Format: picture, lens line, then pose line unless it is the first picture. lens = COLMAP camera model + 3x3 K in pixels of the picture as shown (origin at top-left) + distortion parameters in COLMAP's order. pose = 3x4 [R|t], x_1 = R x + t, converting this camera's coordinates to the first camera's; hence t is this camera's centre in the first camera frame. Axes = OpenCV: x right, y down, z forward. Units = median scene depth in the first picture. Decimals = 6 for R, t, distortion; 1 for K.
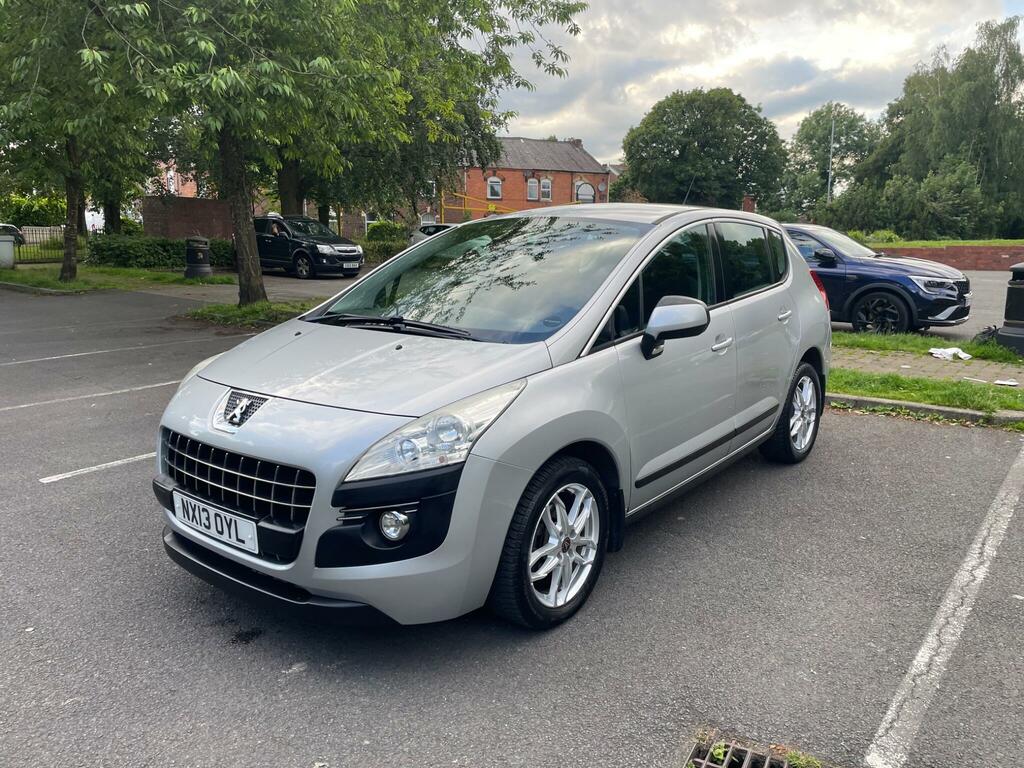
lens RADIAL K [[764.8, 0, 518.0], [0, 764.8, 380.0], [0, 0, 1]] dist [0.077722, -0.099522]
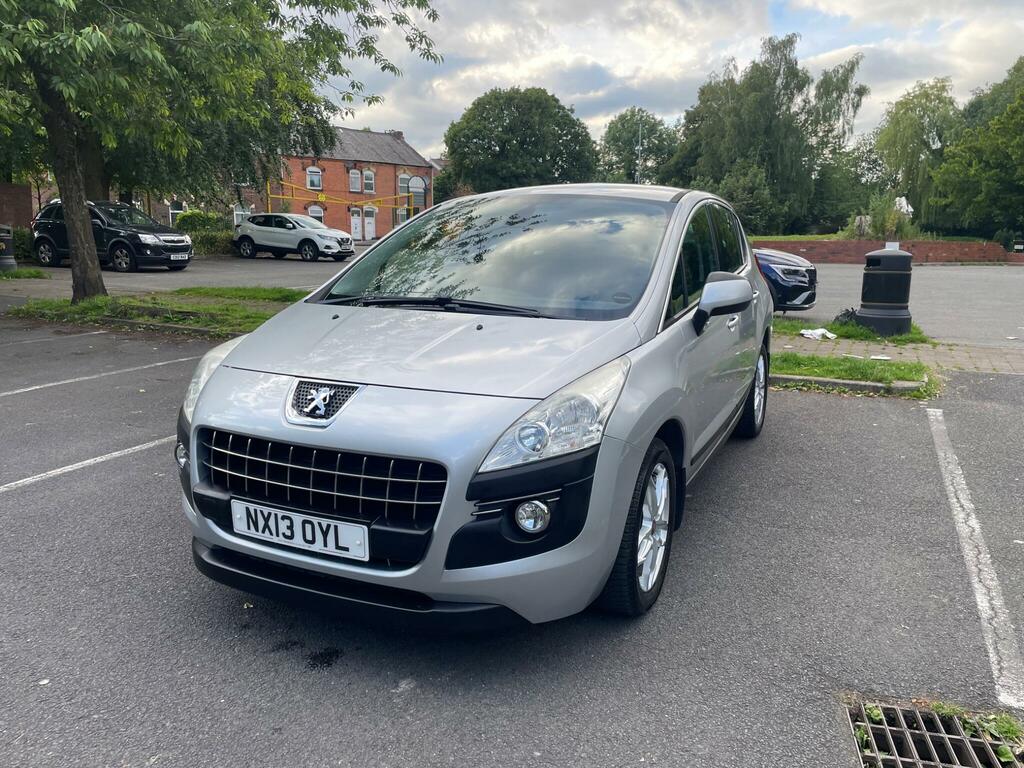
lens RADIAL K [[764.8, 0, 518.0], [0, 764.8, 380.0], [0, 0, 1]] dist [0.077722, -0.099522]
pose [[0.972976, -0.037021, 0.227919, -0.075190], [0.035552, 0.999312, 0.010552, 0.002976], [-0.228153, -0.002164, 0.973623, 0.021365]]
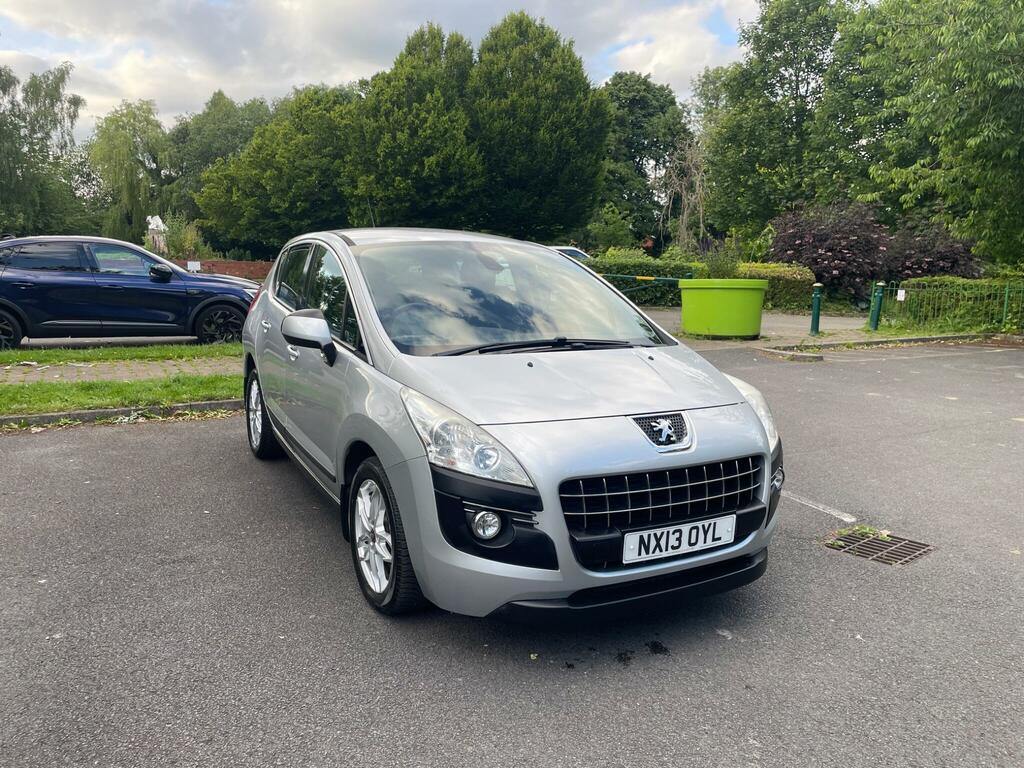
lens RADIAL K [[764.8, 0, 518.0], [0, 764.8, 380.0], [0, 0, 1]] dist [0.077722, -0.099522]
pose [[0.391613, -0.137558, 0.909789, -0.305062], [0.150389, 0.985035, 0.084201, -0.032492], [-0.907757, 0.103848, 0.406440, 0.165407]]
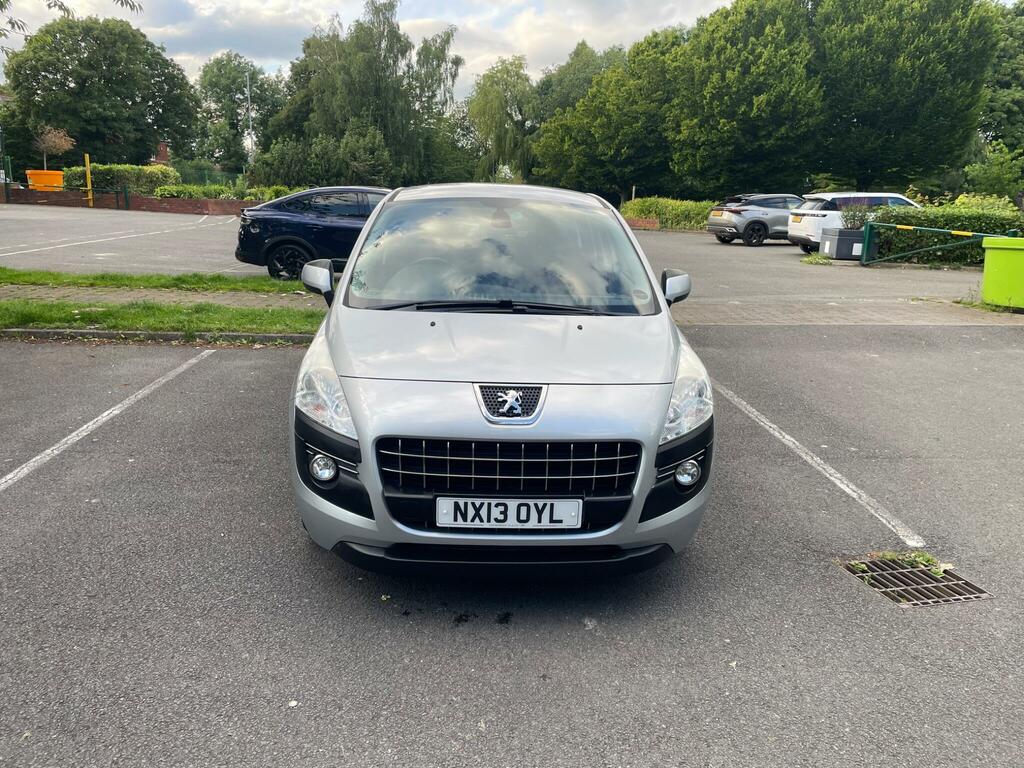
lens RADIAL K [[765.3, 0, 508.3], [0, 765.3, 371.7], [0, 0, 1]] dist [0.091713, -0.121712]
pose [[0.755129, -0.126283, 0.643298, -0.223707], [0.093025, 0.991983, 0.085535, -0.019557], [-0.648942, -0.004747, 0.760823, 0.050563]]
